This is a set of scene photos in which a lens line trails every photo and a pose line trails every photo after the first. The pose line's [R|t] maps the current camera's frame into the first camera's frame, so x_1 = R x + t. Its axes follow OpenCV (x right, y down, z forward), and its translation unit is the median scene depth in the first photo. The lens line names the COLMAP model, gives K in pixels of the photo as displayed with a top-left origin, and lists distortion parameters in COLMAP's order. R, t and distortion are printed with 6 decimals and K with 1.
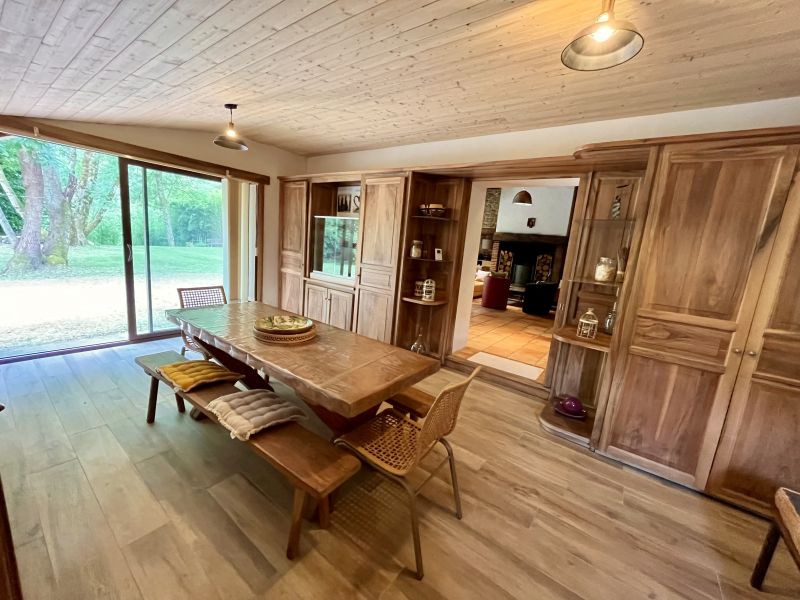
lens RADIAL K [[322.7, 0, 400.1], [0, 322.7, 299.7], [0, 0, 1]] dist [-0.008502, -0.000718]
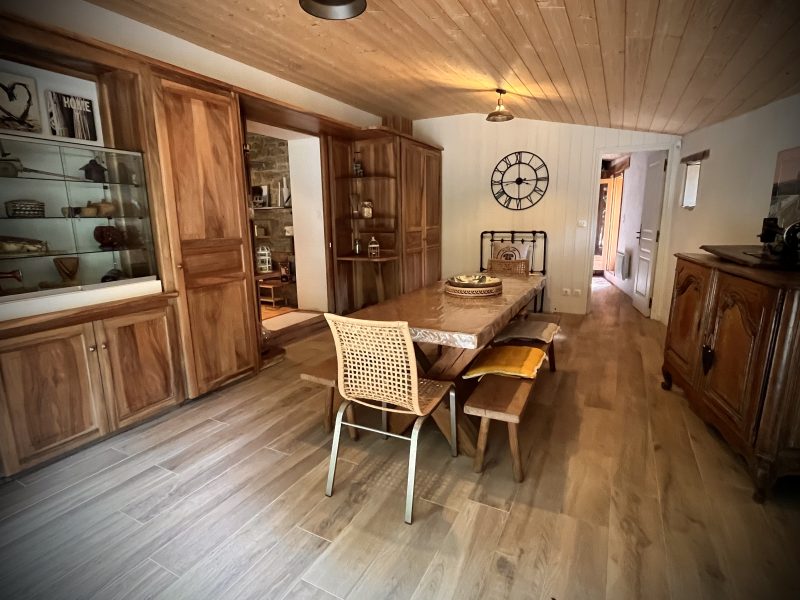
lens RADIAL K [[421.7, 0, 401.4], [0, 421.7, 300.3], [0, 0, 1]] dist [-0.000144, 0.000009]
pose [[-0.163730, -0.284630, 0.944552, -1.337929], [0.165553, 0.935966, 0.310740, -0.280292], [-0.972515, 0.207251, -0.106124, 1.134892]]
